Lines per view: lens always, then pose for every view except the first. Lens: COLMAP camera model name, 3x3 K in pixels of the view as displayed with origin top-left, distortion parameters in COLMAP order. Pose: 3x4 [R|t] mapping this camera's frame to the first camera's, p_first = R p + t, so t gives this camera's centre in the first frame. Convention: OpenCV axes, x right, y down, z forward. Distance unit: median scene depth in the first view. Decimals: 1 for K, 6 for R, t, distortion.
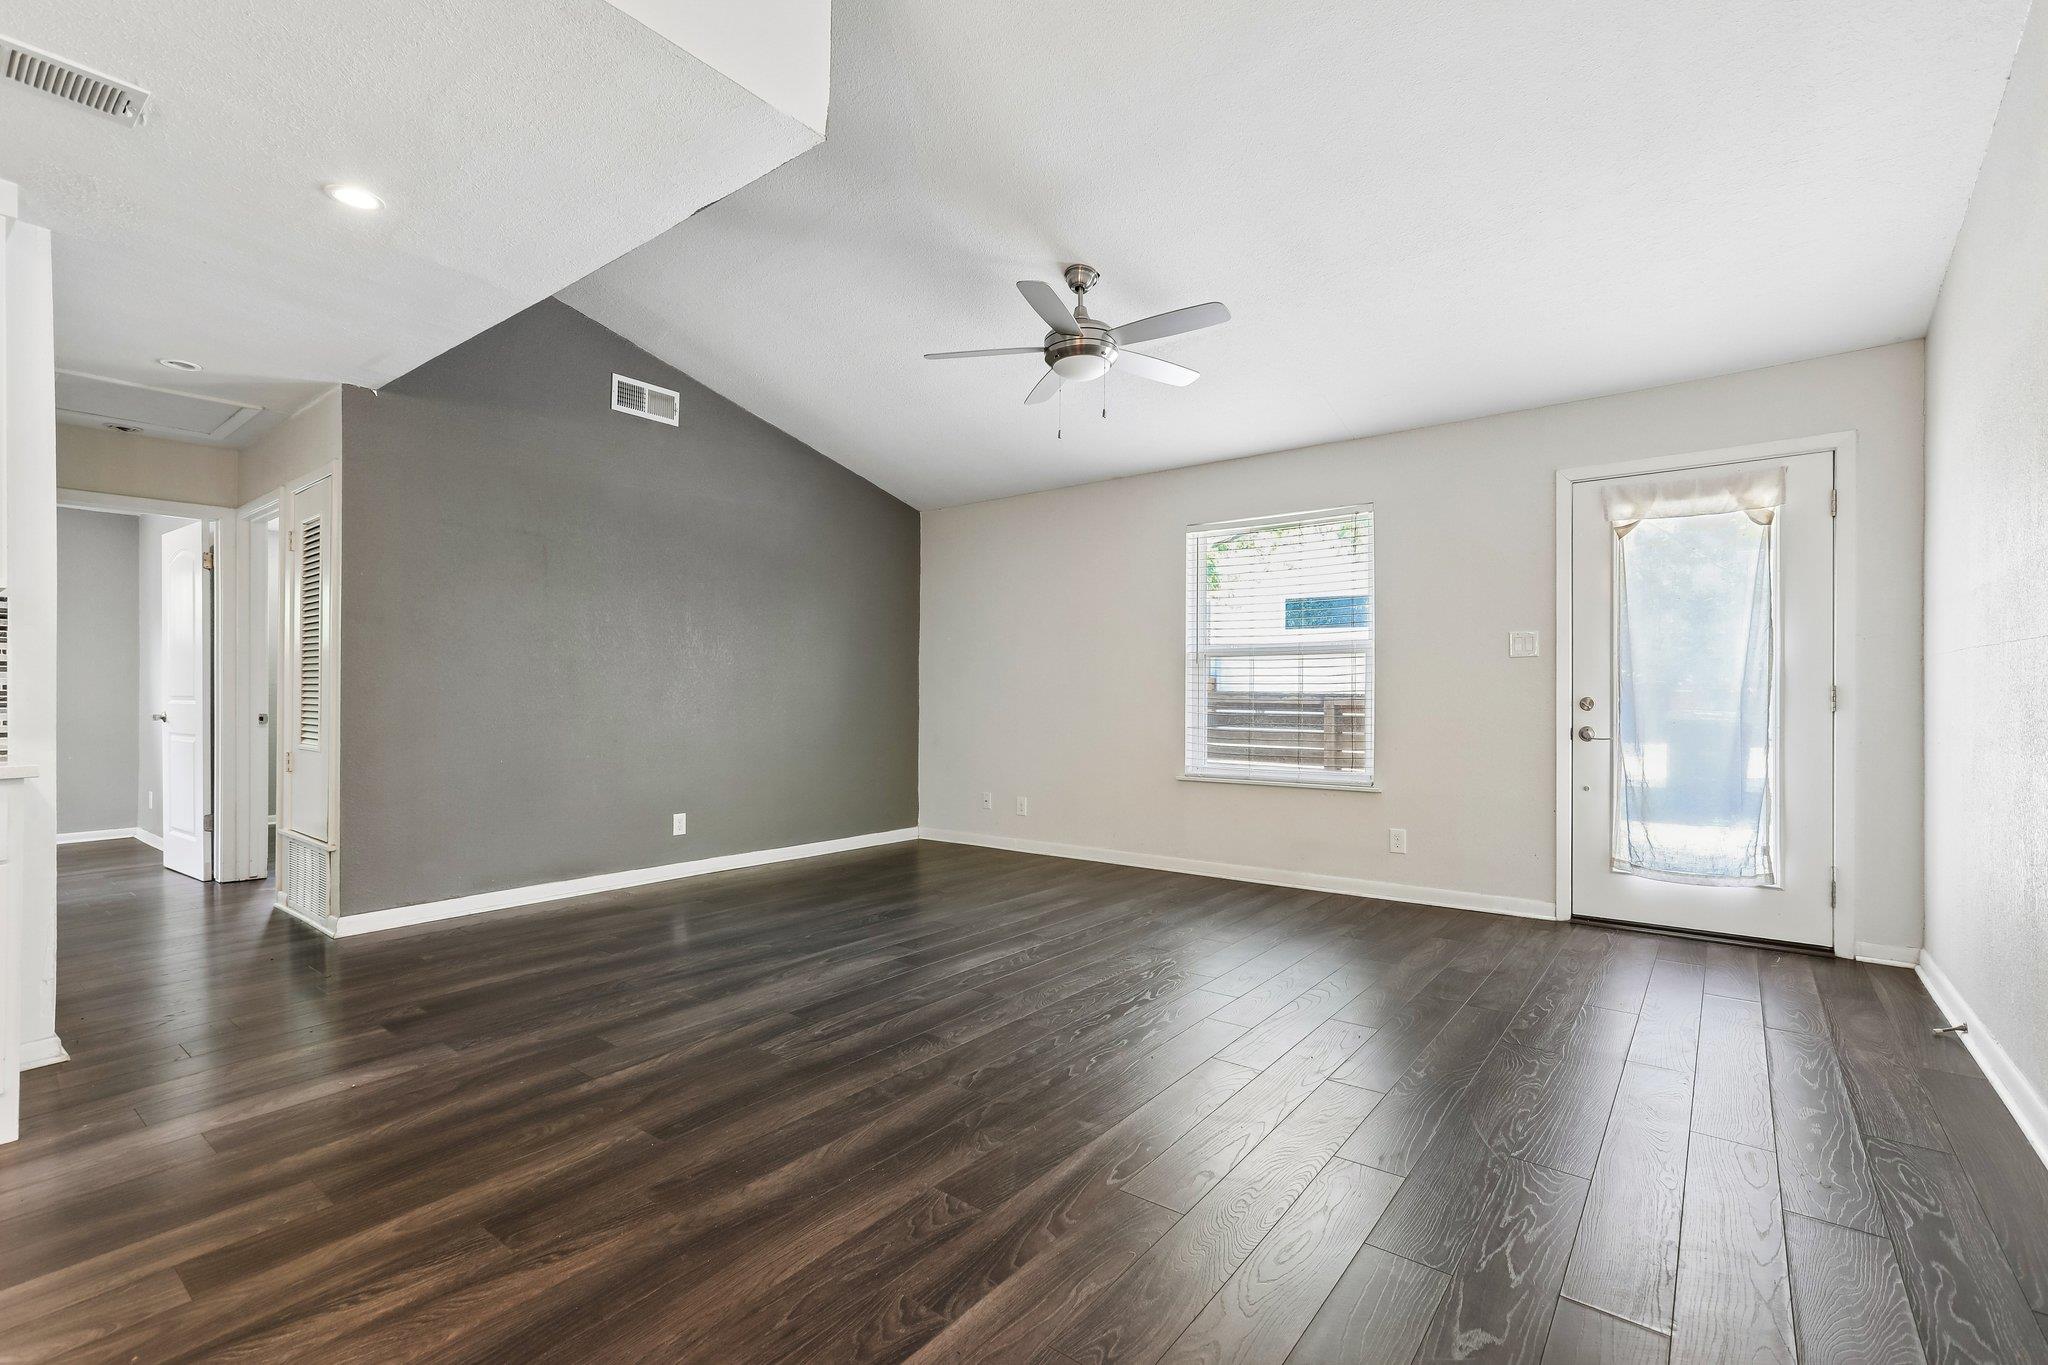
lens RADIAL K [[911.7, 0, 1014.7], [0, 911.7, 693.3], [0, 0, 1]] dist [-0.015562, 0.011122]
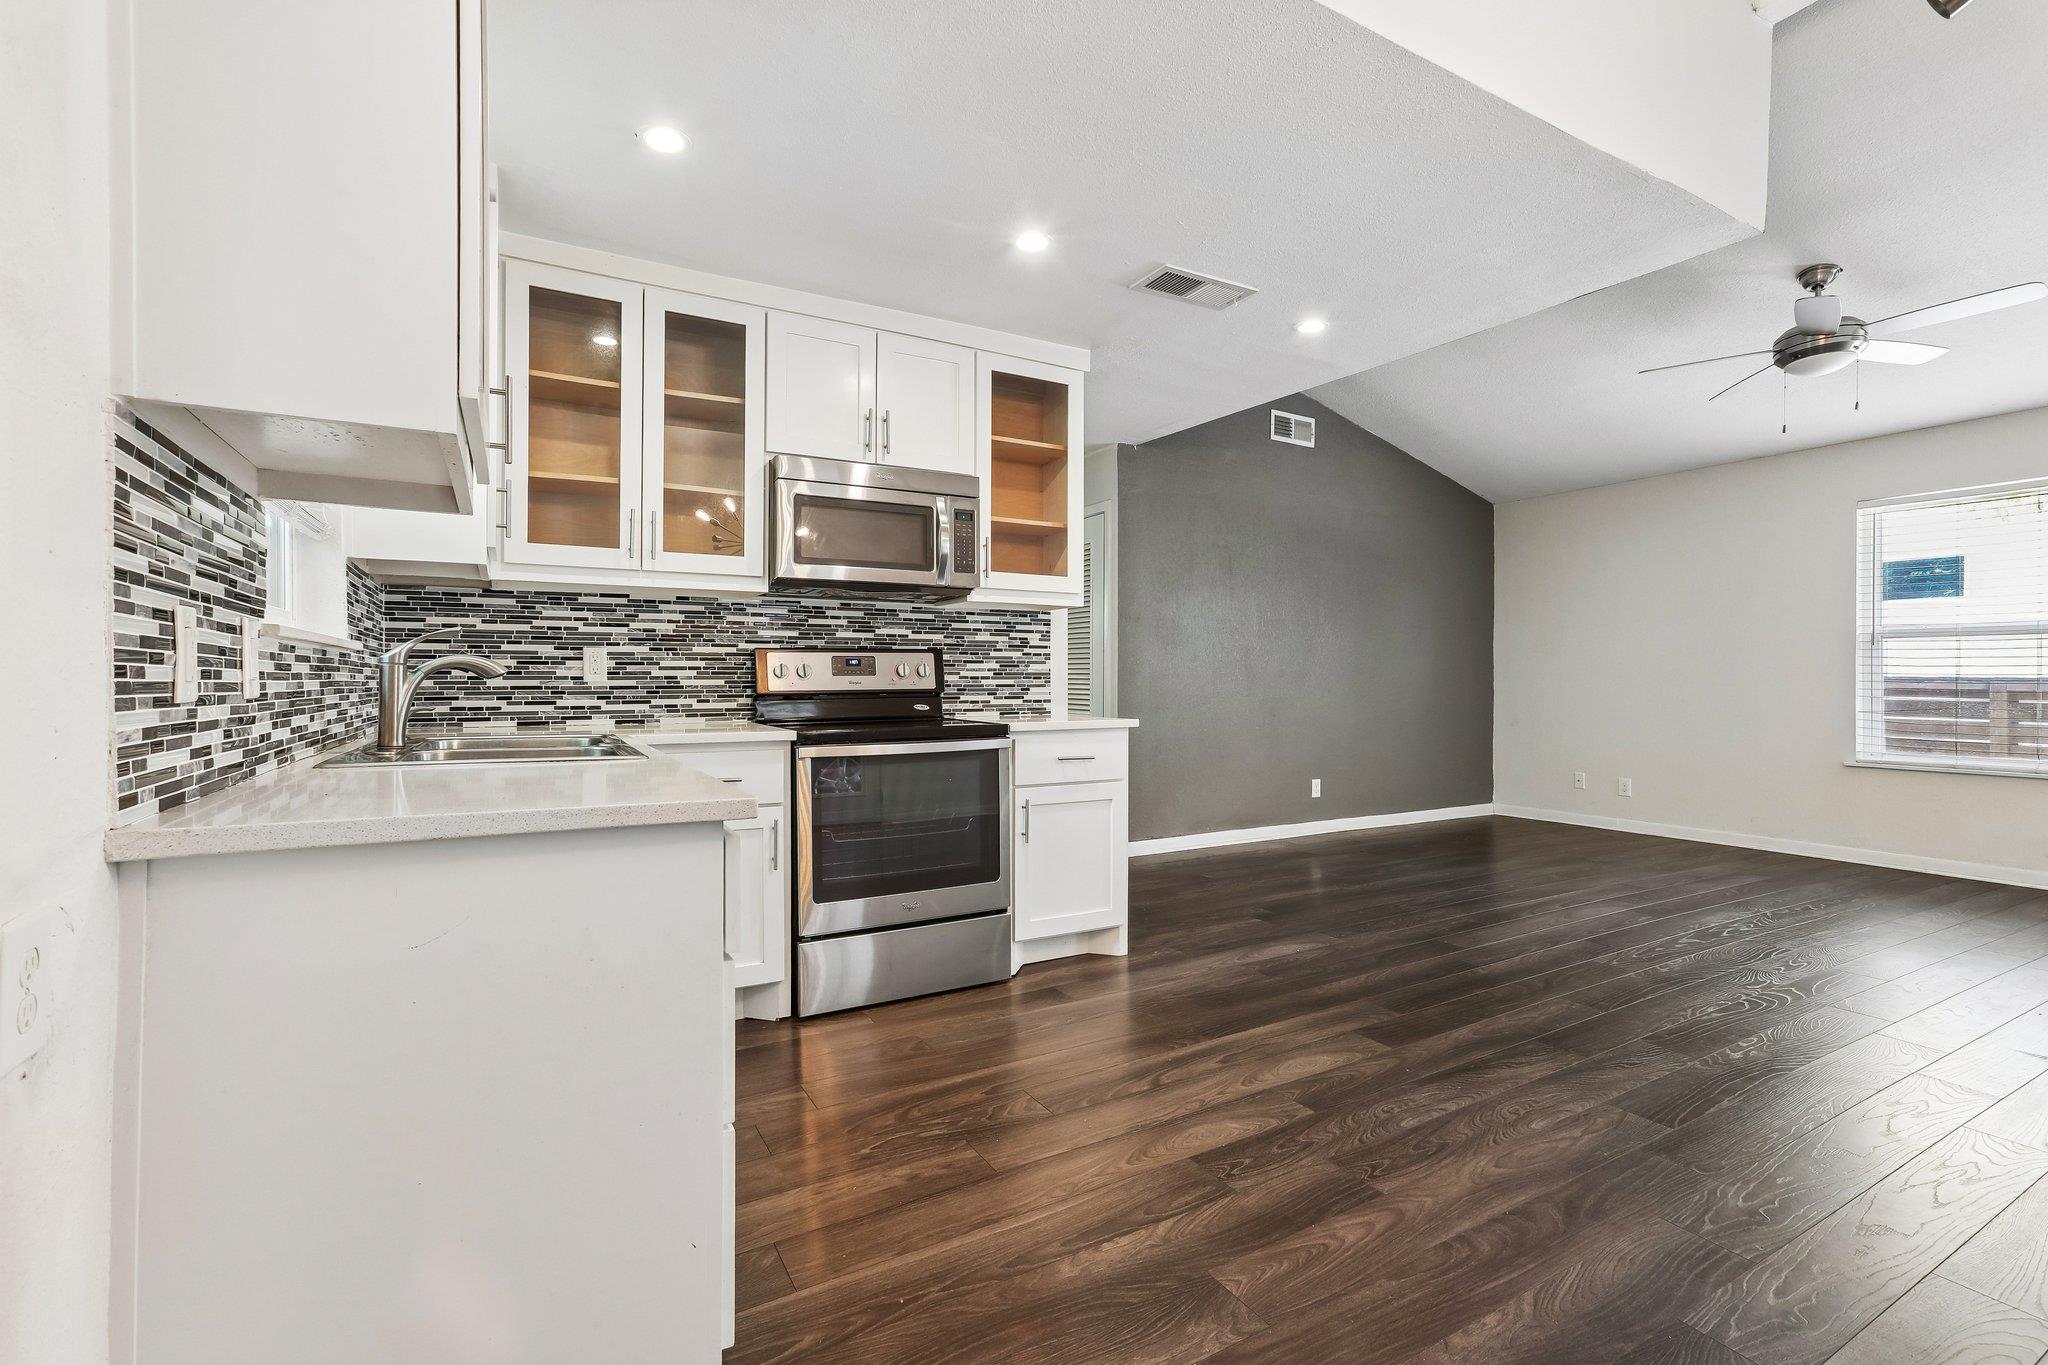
lens RADIAL K [[911.7, 0, 1023.4], [0, 911.7, 678.8], [0, 0, 1]] dist [-0.015562, 0.011122]
pose [[0.925361, 0.001545, -0.379084, -0.340064], [-0.001171, 0.999999, 0.001219, 0.003119], [0.379085, -0.000684, 0.925361, -0.279335]]
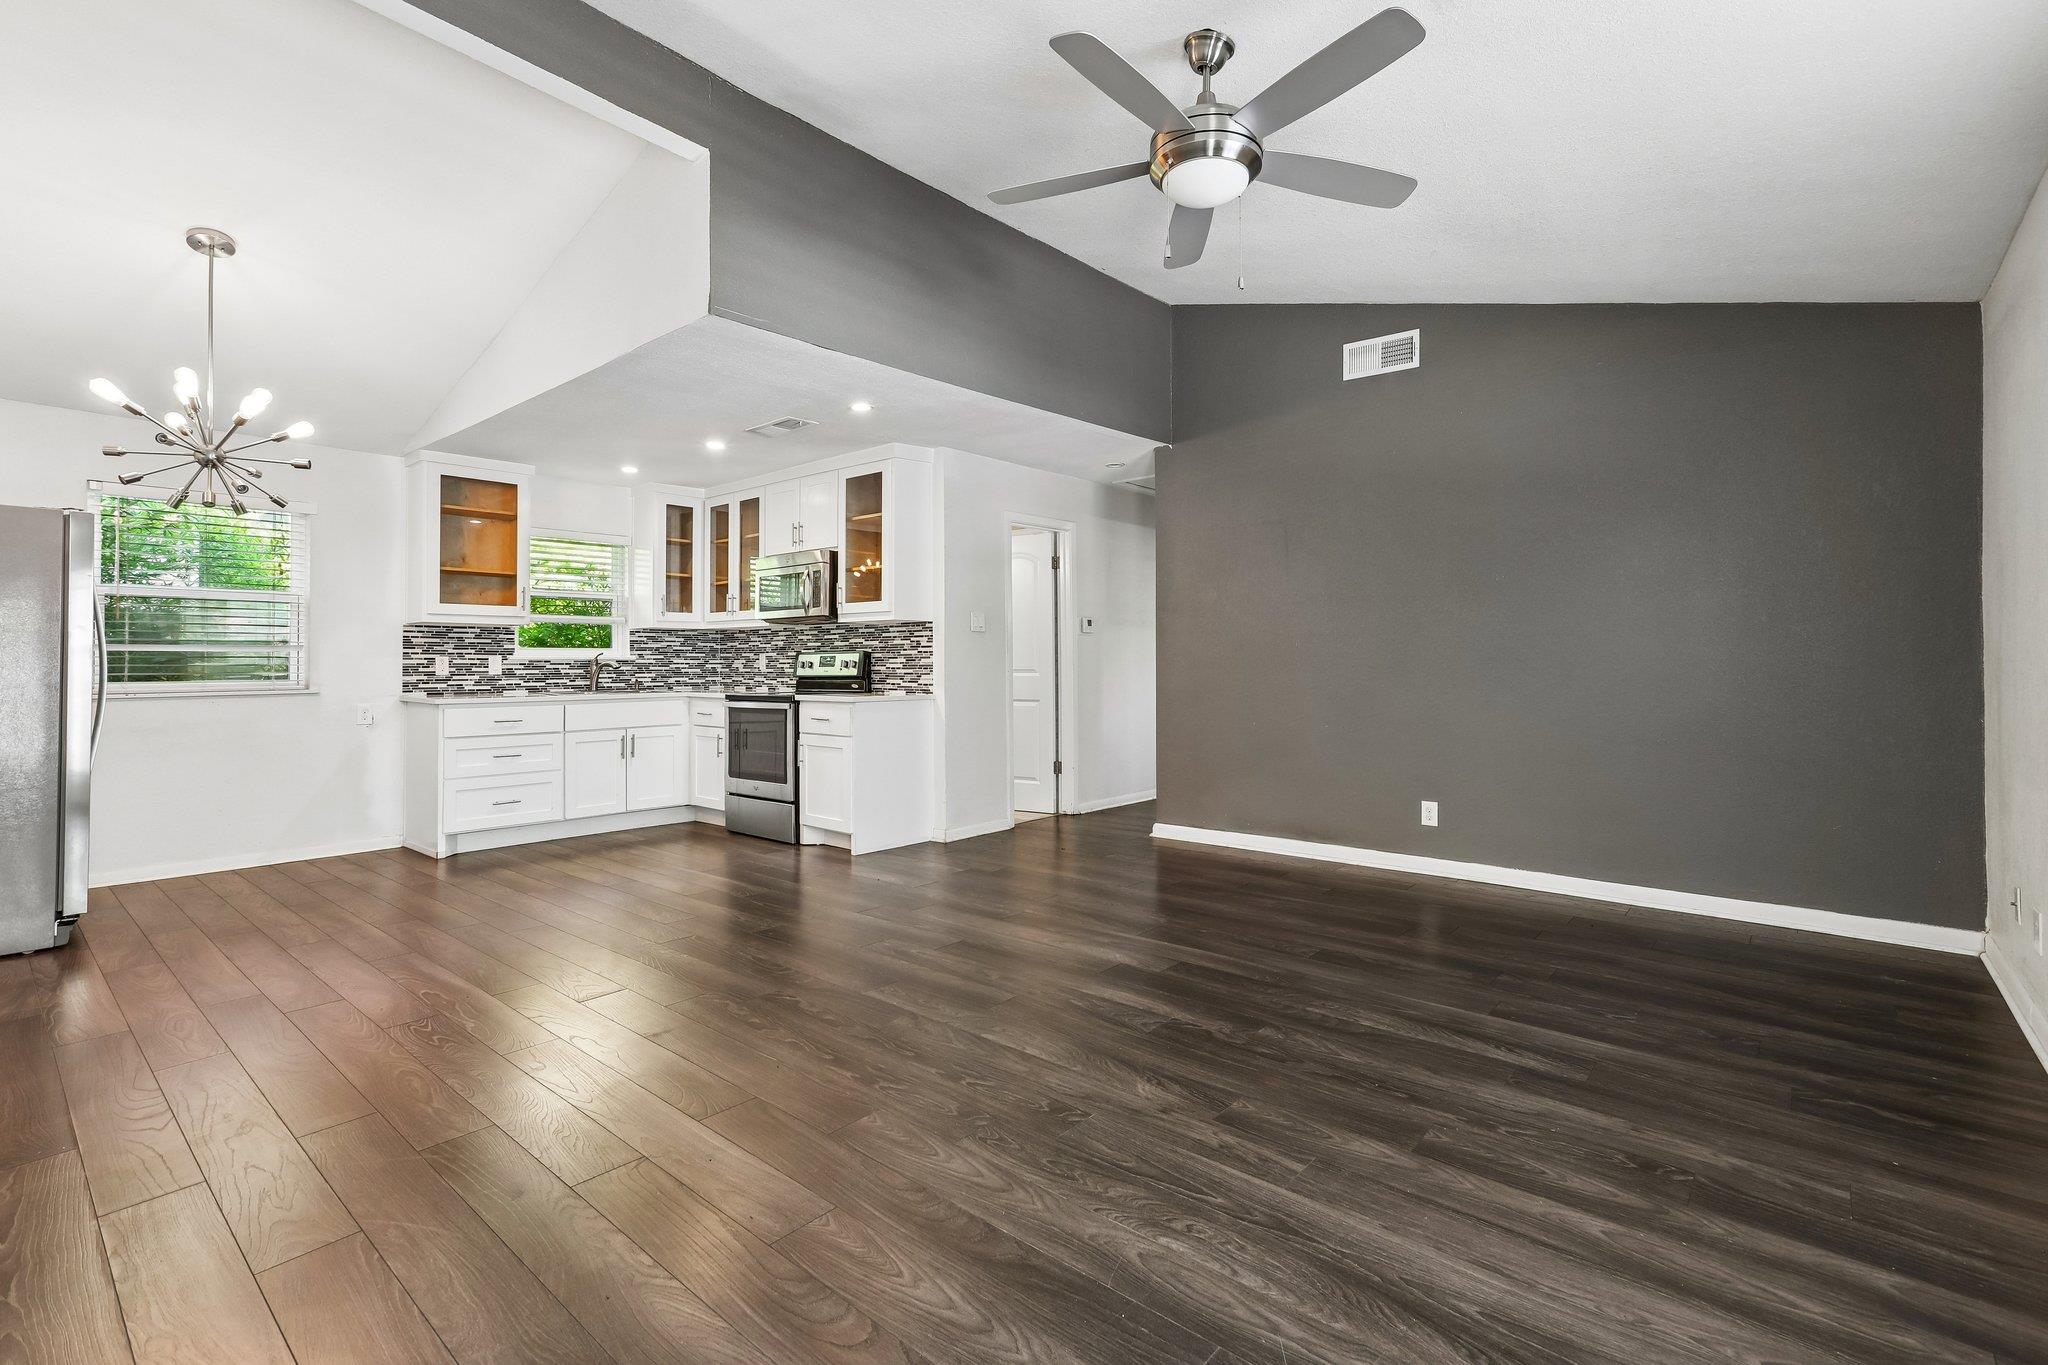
lens RADIAL K [[911.7, 0, 1036.1], [0, 911.7, 675.6], [0, 0, 1]] dist [-0.015562, 0.011122]
pose [[-0.028322, 0.021169, -0.999375, 0.664744], [0.005516, 0.999764, 0.021021, -0.013644], [0.999584, -0.004918, -0.028432, 0.803061]]
